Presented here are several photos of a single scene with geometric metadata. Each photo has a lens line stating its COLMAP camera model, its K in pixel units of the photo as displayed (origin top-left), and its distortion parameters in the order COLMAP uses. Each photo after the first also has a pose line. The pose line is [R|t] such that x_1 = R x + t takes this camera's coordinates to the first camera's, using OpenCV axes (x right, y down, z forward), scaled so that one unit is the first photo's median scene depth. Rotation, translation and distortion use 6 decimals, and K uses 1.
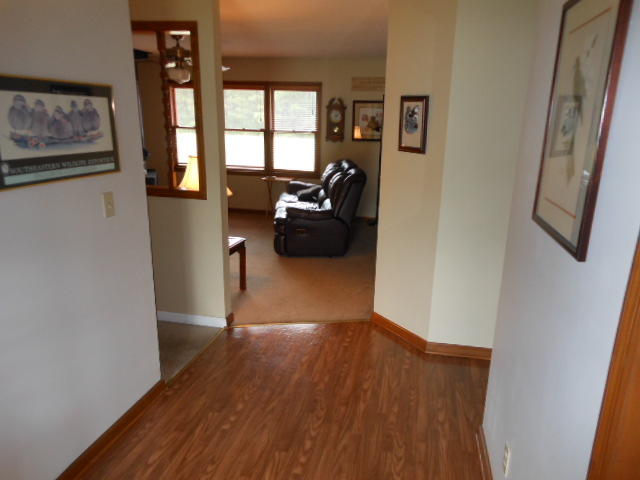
lens RADIAL K [[479.2, 0, 327.1], [0, 479.2, 264.2], [0, 0, 1]] dist [0.016180, 0.003200]
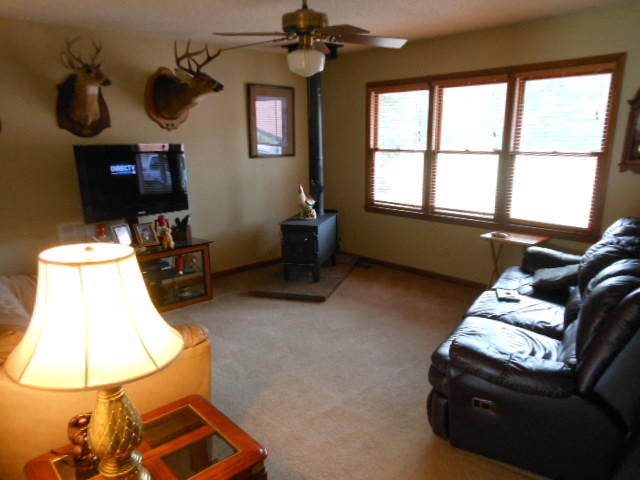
lens RADIAL K [[479.2, 0, 327.1], [0, 479.2, 264.2], [0, 0, 1]] dist [0.016180, 0.003200]
pose [[0.821065, 0.113639, -0.559409, 0.038029], [-0.131496, 0.991281, 0.008369, -0.126412], [0.555483, 0.066689, 0.828849, 0.426204]]
